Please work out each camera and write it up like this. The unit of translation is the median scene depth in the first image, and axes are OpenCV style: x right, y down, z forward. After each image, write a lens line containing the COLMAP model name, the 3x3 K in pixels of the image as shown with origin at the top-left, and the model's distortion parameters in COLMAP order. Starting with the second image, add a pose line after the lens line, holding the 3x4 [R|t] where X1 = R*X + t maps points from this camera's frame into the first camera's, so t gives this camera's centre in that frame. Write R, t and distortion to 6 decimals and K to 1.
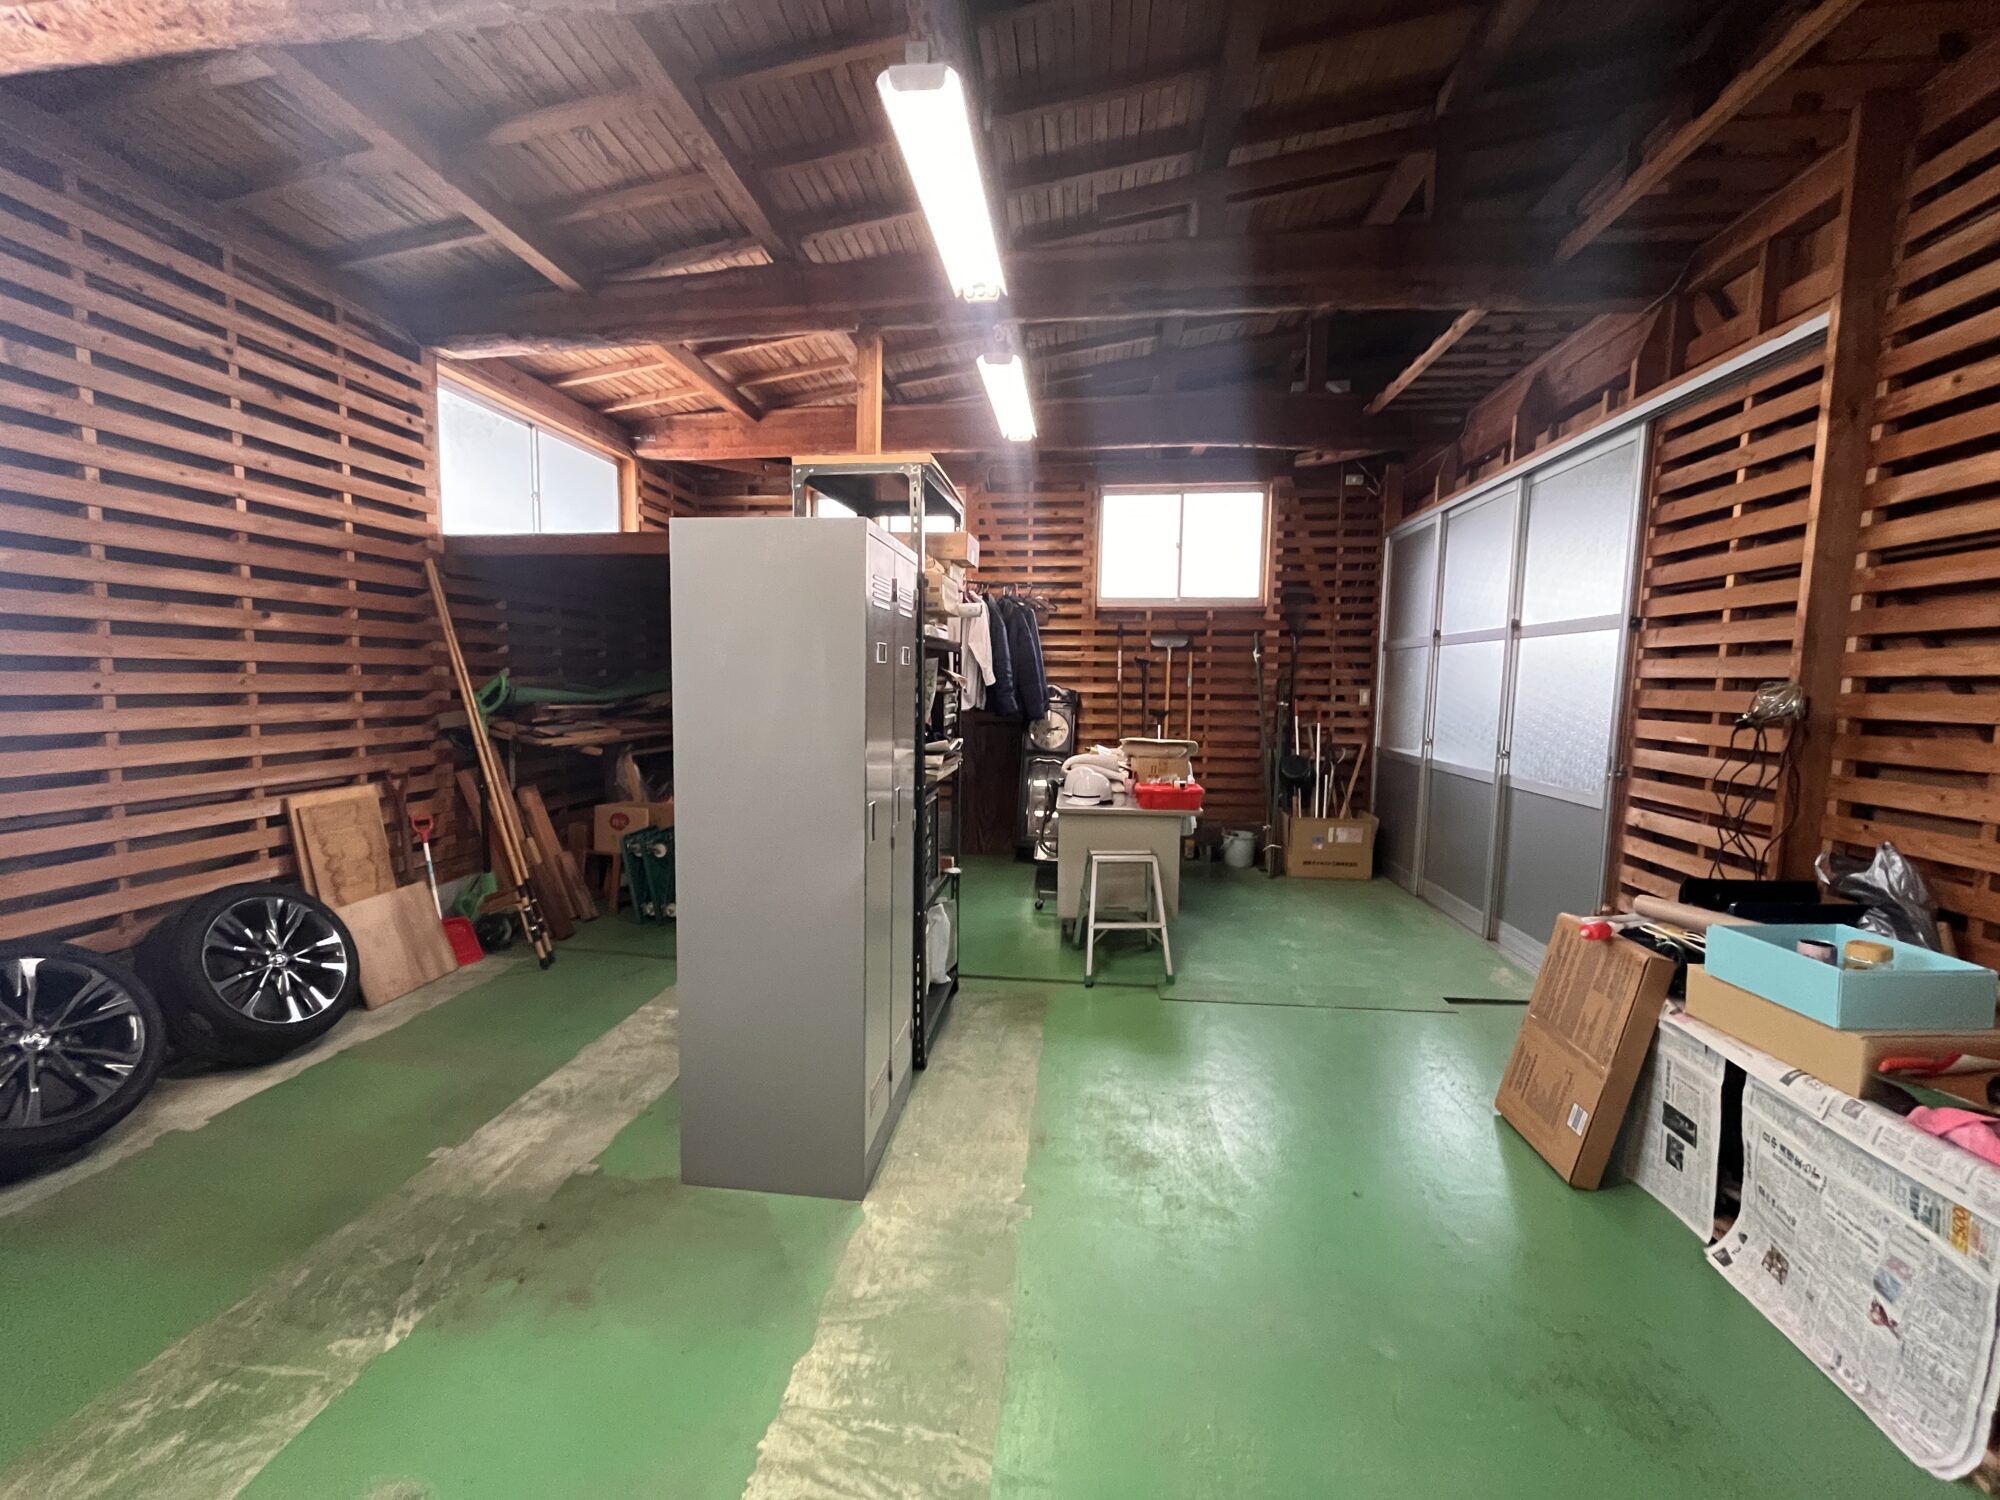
lens RADIAL K [[806.6, 0, 989.5], [0, 806.6, 749.3], [0, 0, 1]] dist [-0.001150, -0.000038]
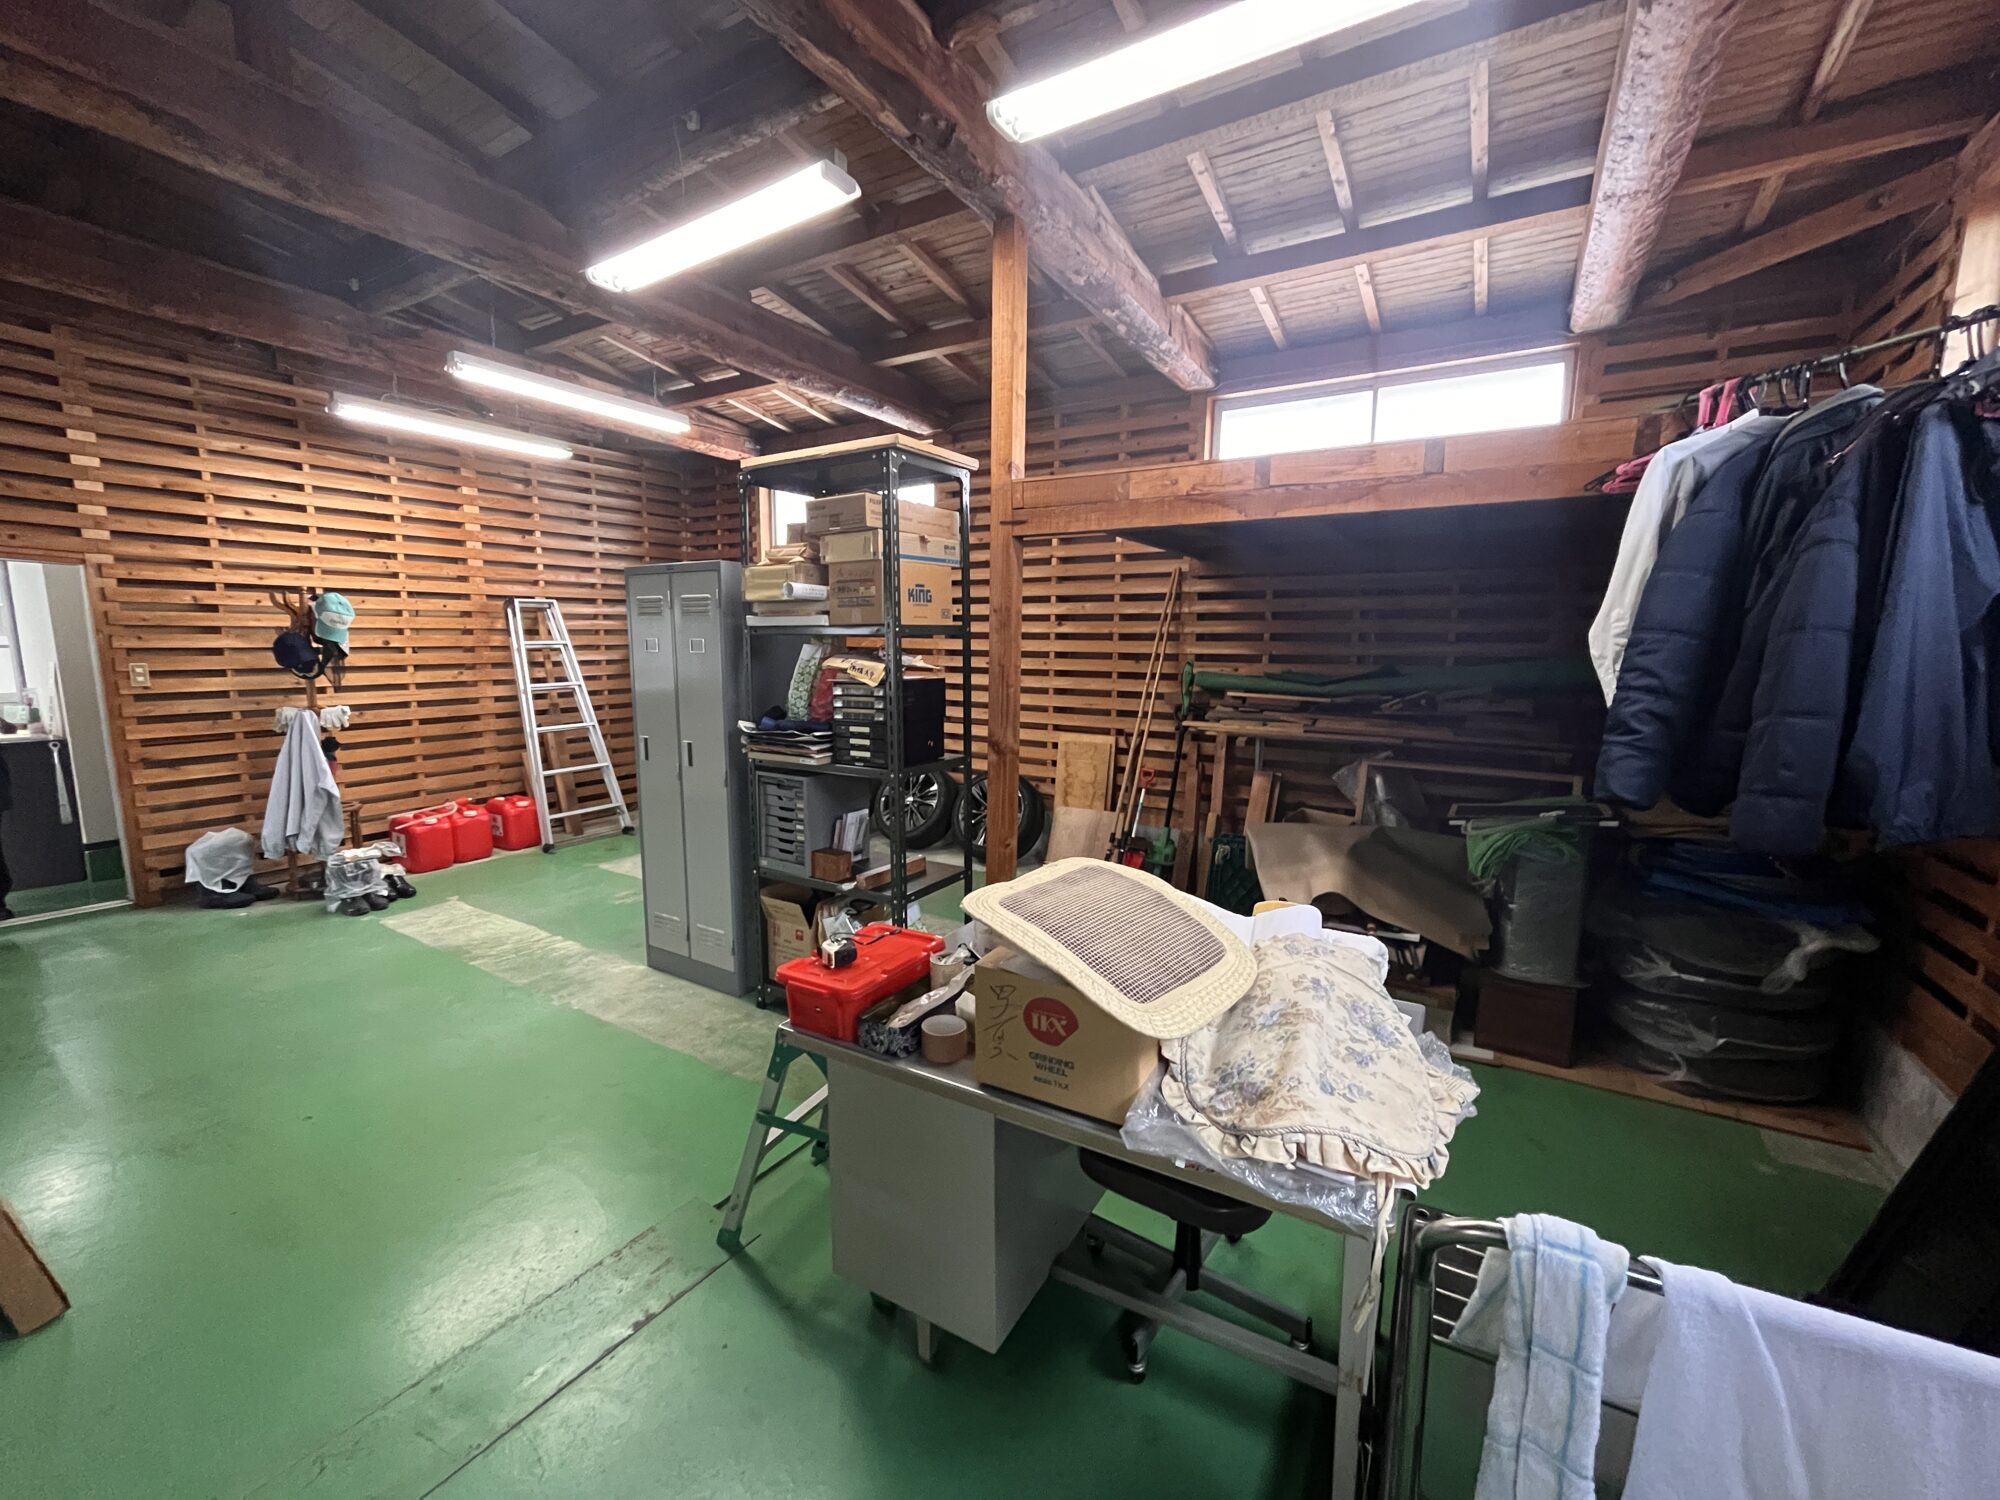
lens RADIAL K [[806.6, 0, 994.0], [0, 806.6, 755.0], [0, 0, 1]] dist [-0.001150, -0.000038]
pose [[-0.419740, 0.123881, -0.899150, 0.749685], [-0.085301, 0.980873, 0.174961, -0.188457], [0.903627, 0.150137, -0.401145, 1.658379]]
